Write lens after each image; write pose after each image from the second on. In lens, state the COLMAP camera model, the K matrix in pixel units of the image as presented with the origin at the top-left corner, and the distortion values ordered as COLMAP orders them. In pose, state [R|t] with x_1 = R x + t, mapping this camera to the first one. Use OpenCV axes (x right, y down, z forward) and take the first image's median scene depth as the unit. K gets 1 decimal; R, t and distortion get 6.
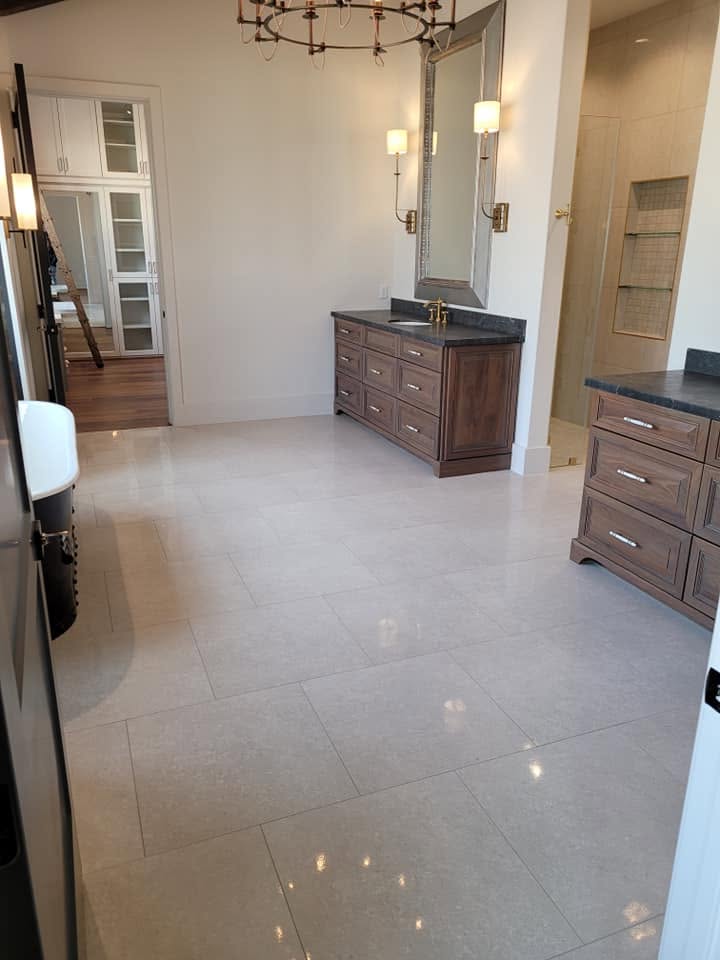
lens RADIAL K [[721.9, 0, 360.3], [0, 721.9, 479.4], [0, 0, 1]] dist [0.035598, -0.008514]
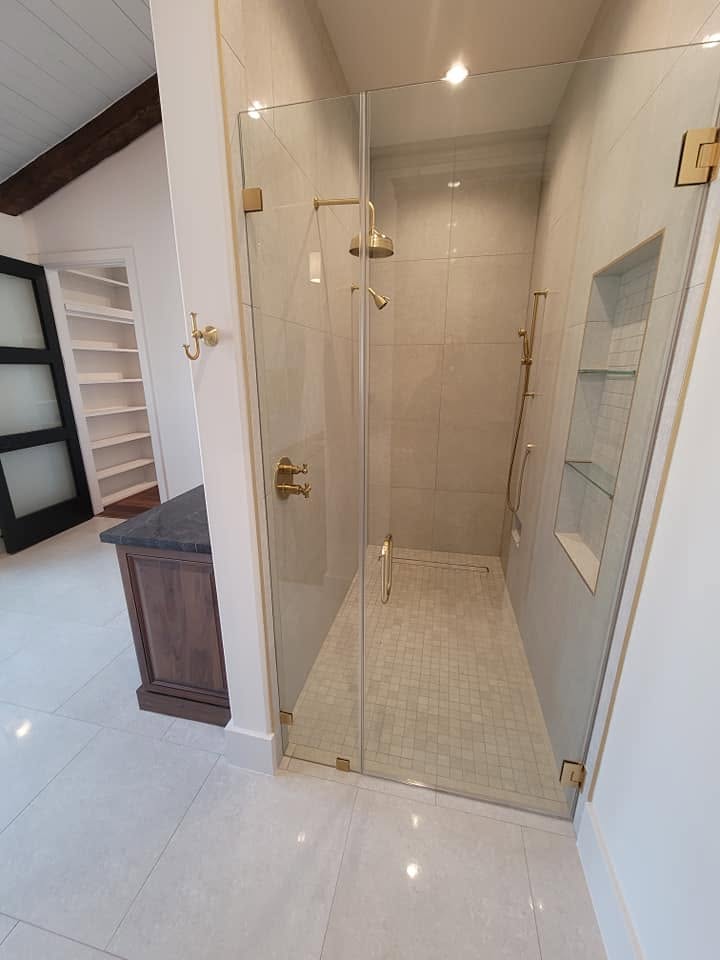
lens RADIAL K [[389.8, 0, 357.0], [0, 389.8, 480.1], [0, 0, 1]] dist [-0.000618, -0.000019]
pose [[0.815947, 0.154503, -0.557098, 0.438035], [-0.175032, 0.984422, 0.016656, -0.252969], [0.550993, 0.083919, 0.830279, 0.731013]]
